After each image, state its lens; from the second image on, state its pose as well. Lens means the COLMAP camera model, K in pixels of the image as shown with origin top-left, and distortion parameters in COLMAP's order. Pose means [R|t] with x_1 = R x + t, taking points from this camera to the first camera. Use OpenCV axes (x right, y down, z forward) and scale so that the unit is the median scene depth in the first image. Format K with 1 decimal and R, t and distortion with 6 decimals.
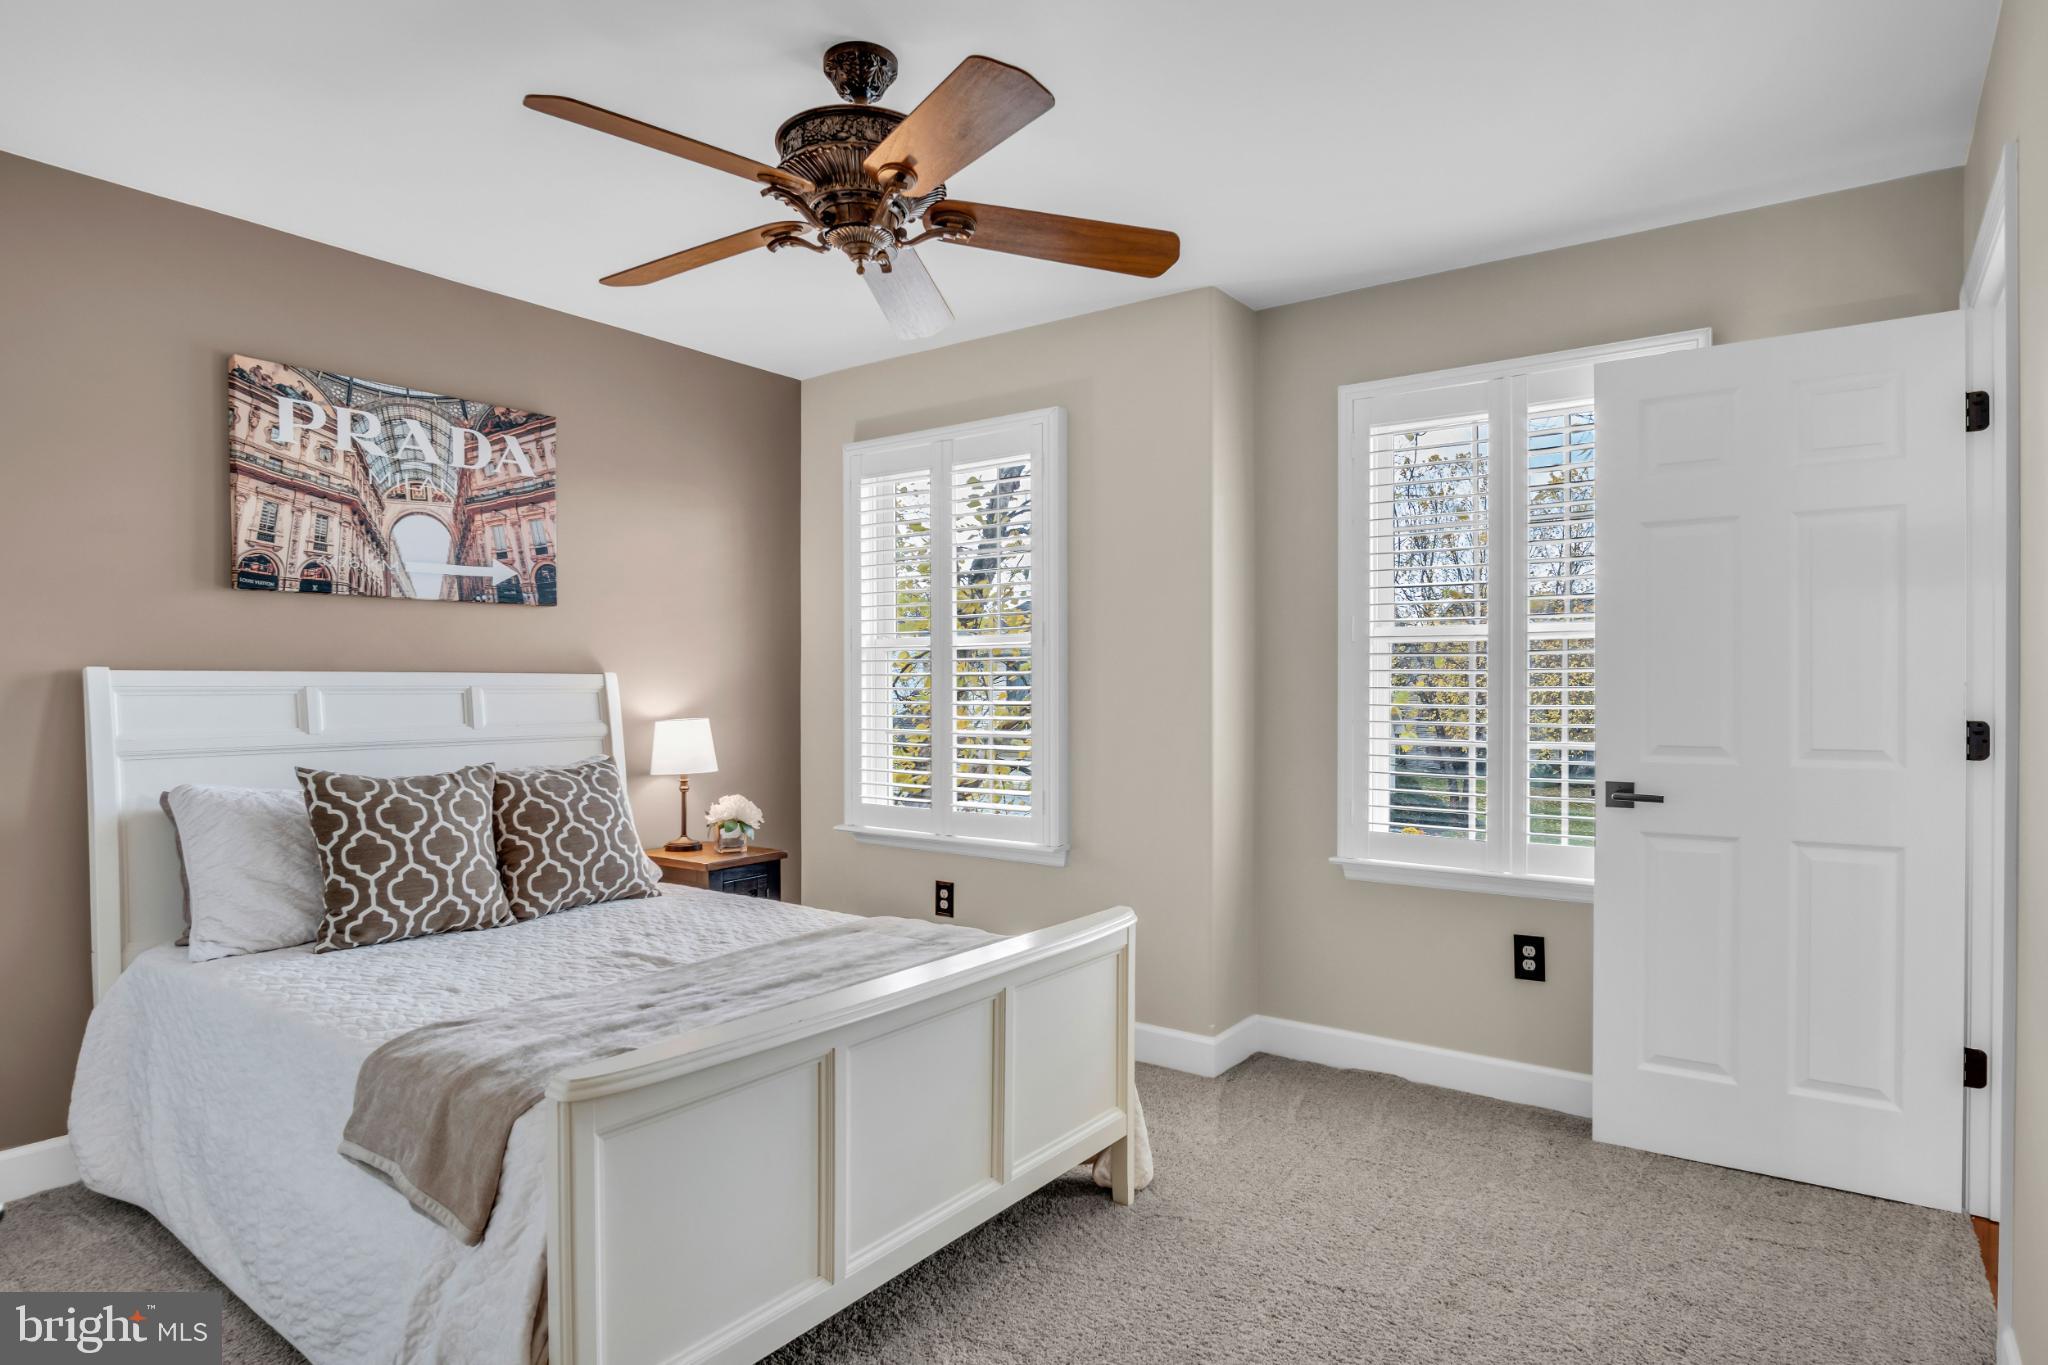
lens RADIAL K [[1116.5, 0, 1018.7], [0, 1116.5, 681.0], [0, 0, 1]] dist [-0.001072, 0.000807]
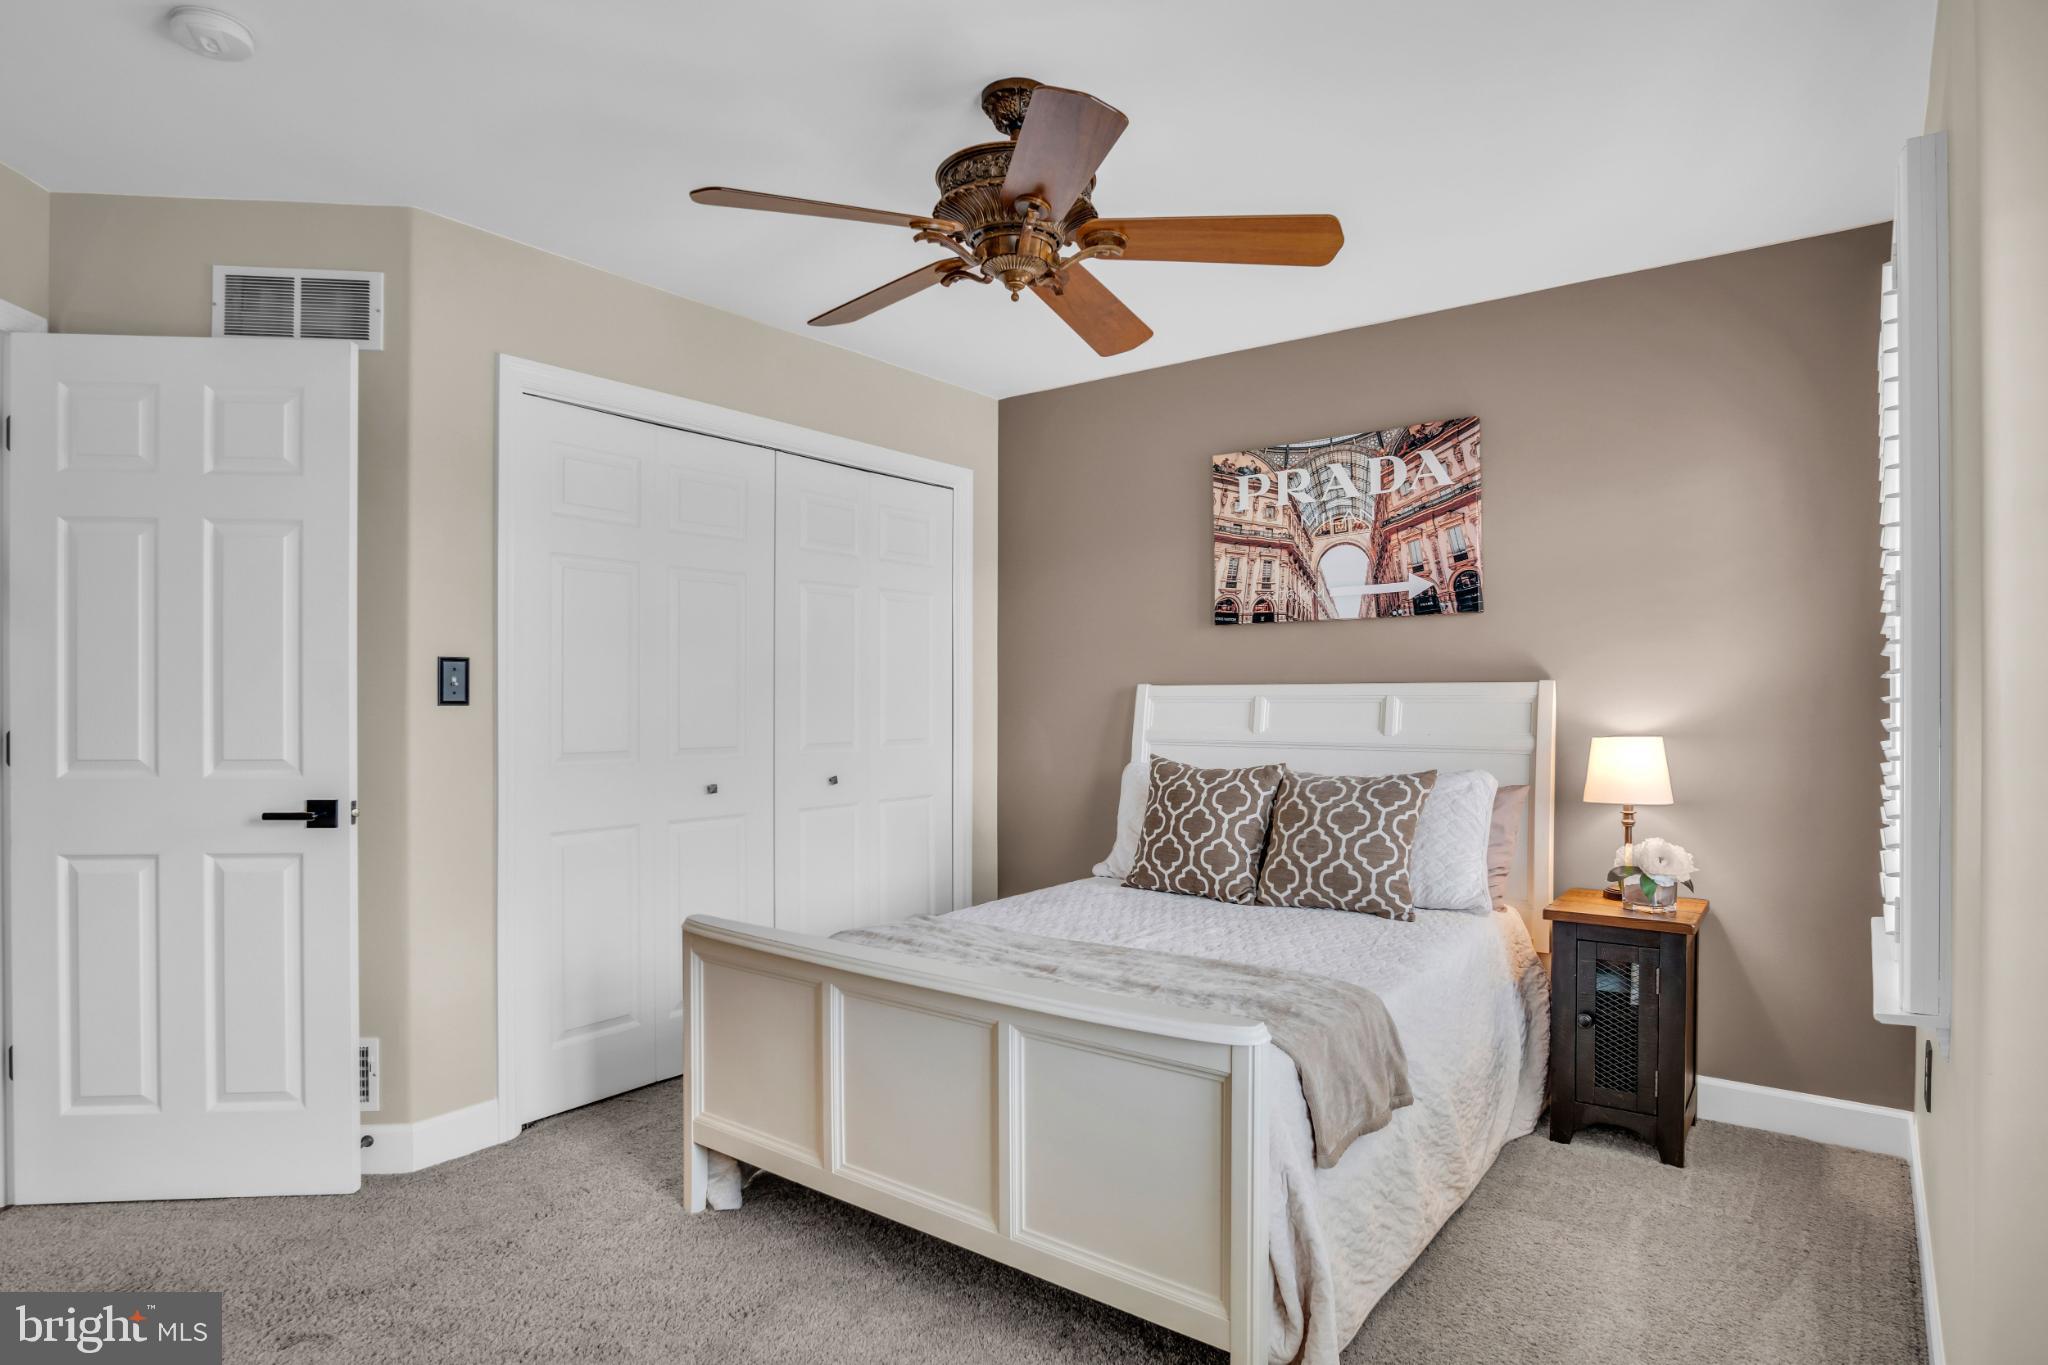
lens RADIAL K [[1116.5, 0, 1020.3], [0, 1116.5, 698.3], [0, 0, 1]] dist [-0.001072, 0.000807]
pose [[0.012219, 0.002494, -0.999922, 0.608923], [0.006596, 0.999975, 0.002575, 0.002154], [0.999904, -0.006627, 0.012202, 0.669394]]
